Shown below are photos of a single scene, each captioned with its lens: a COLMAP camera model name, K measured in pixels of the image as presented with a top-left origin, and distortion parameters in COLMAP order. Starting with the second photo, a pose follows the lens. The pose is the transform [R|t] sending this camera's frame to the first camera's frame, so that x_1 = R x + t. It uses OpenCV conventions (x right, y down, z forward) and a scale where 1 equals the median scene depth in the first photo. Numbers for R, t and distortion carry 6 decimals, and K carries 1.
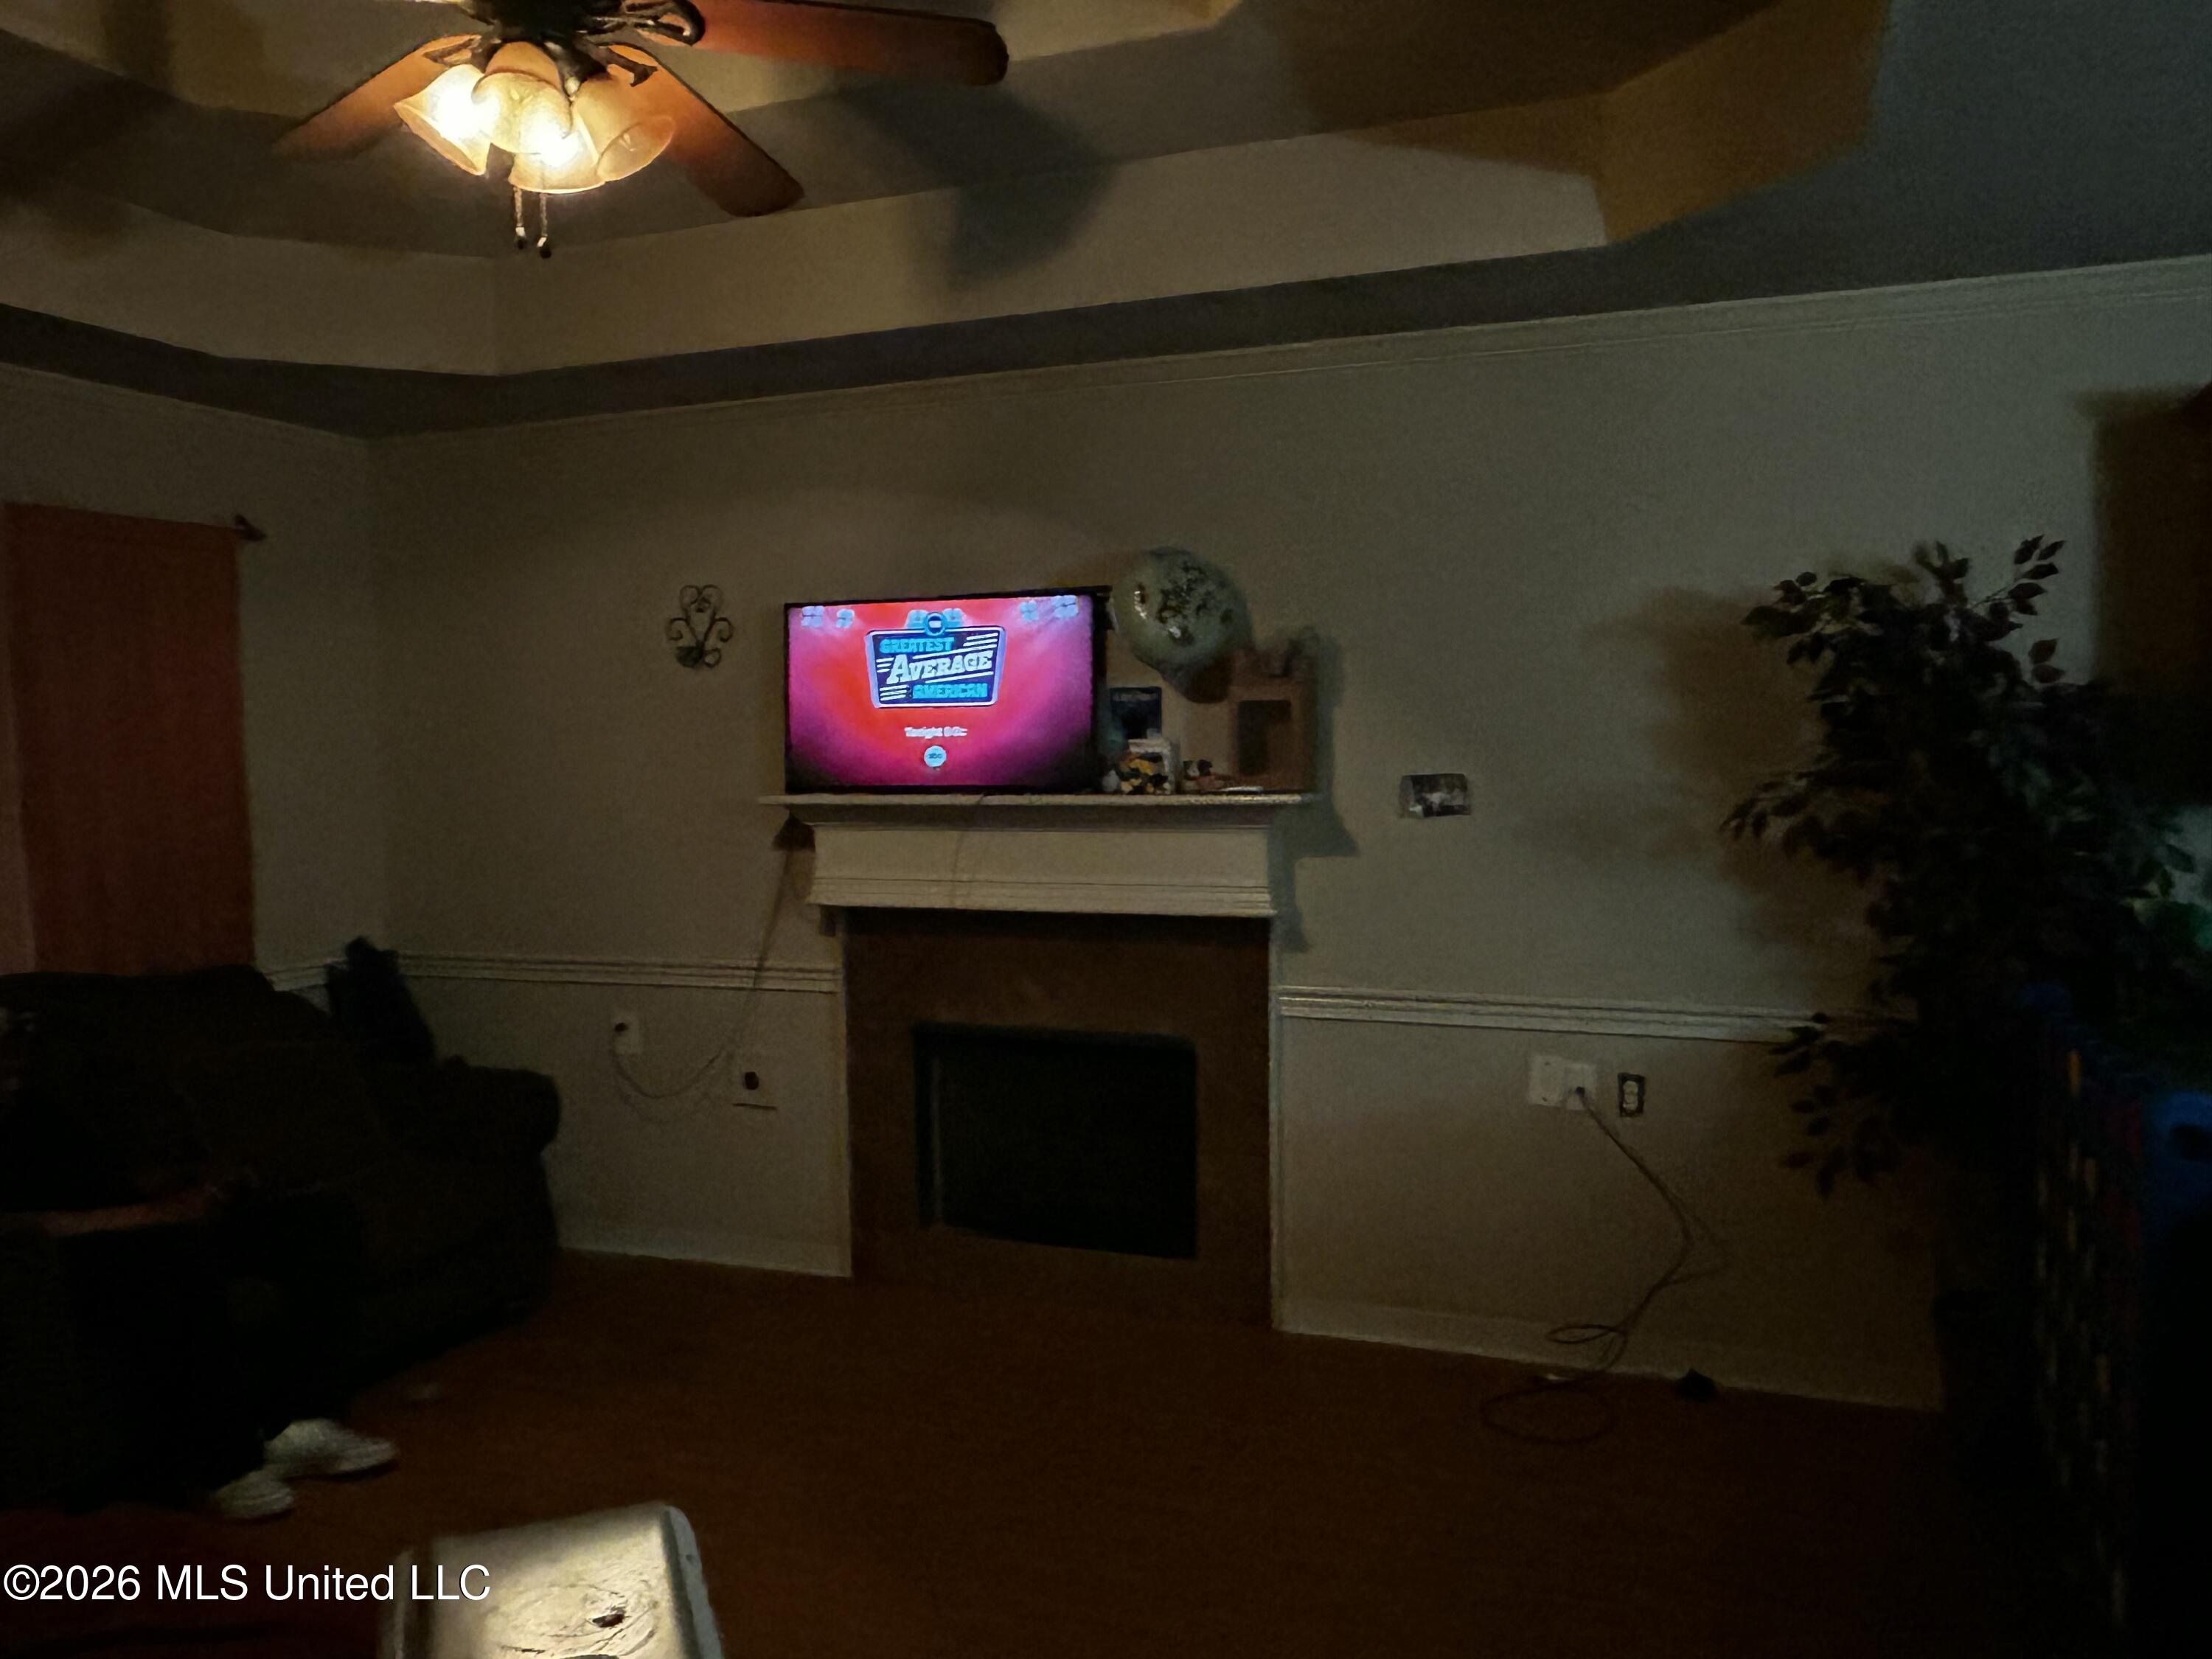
lens RADIAL K [[1663.4, 0, 1068.5], [0, 1663.4, 847.5], [0, 0, 1]] dist [0.032030, -0.000145]
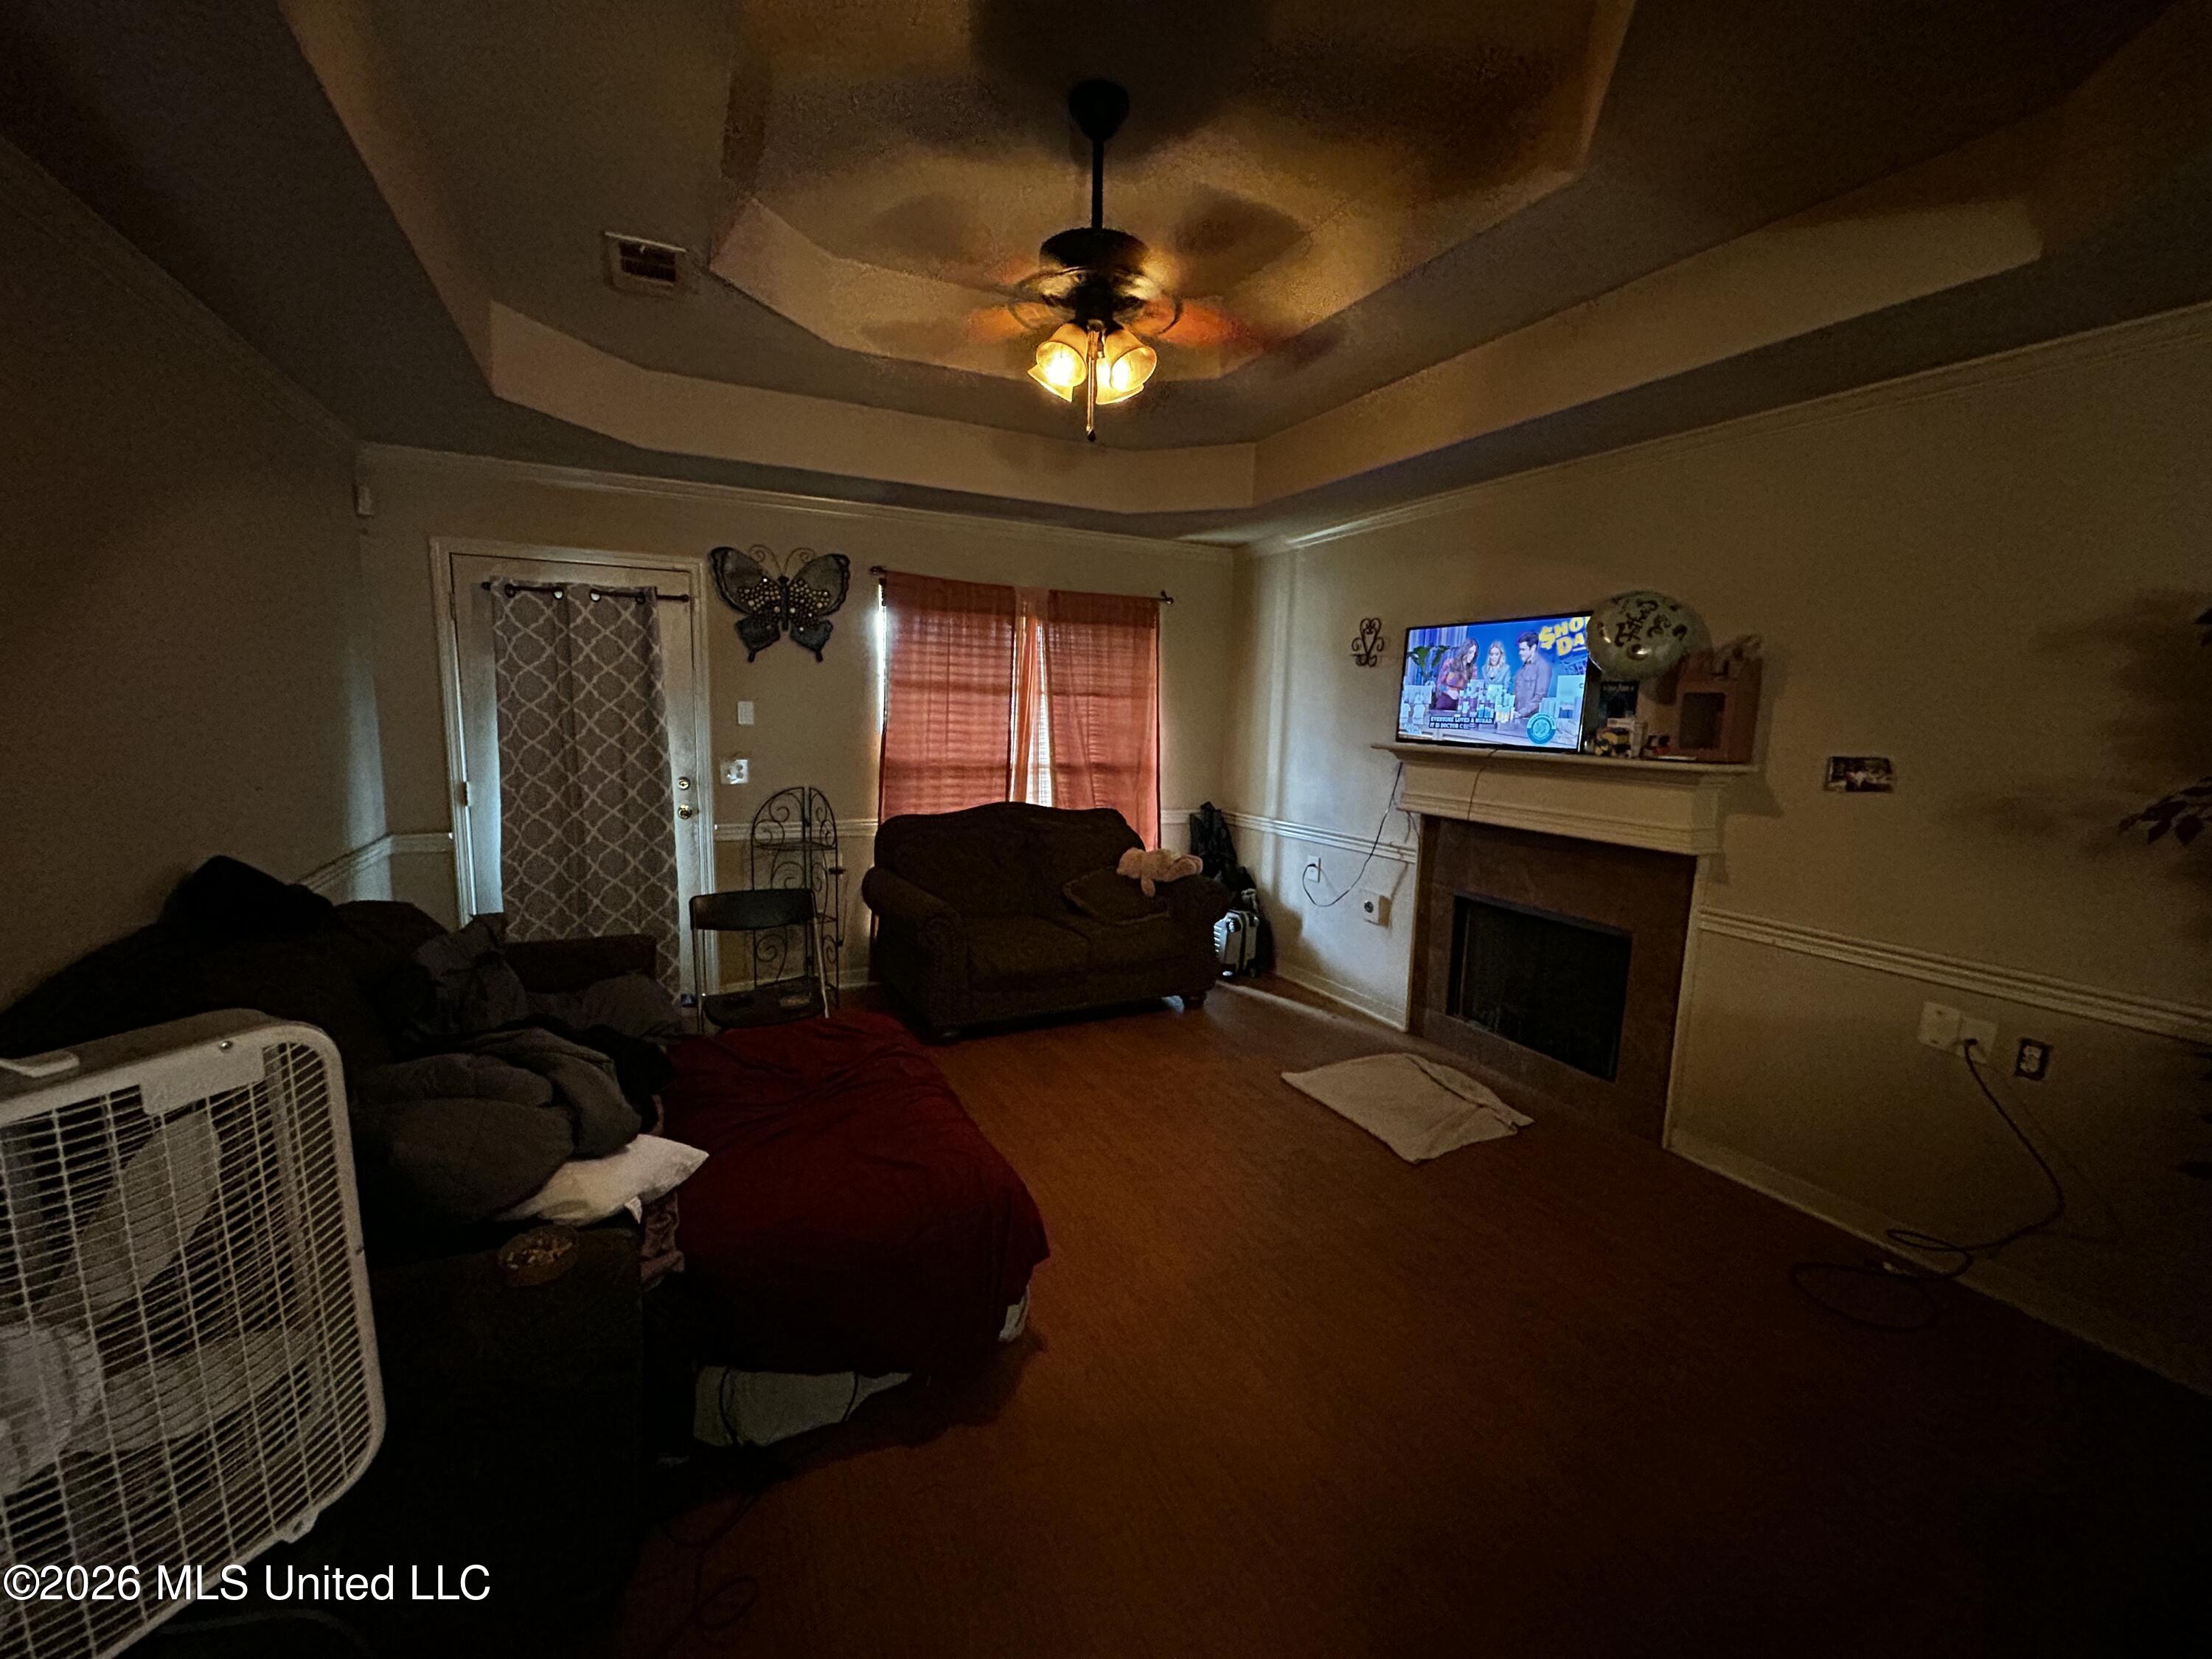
lens RADIAL K [[887.8, 0, 1103.8], [0, 887.8, 827.1], [0, 0, 1]] dist [0.001338, -0.000136]
pose [[0.747076, 0.124422, -0.652991, 0.235579], [-0.081247, 0.992053, 0.096075, -0.010716], [0.659755, -0.018722, 0.751248, 0.147595]]
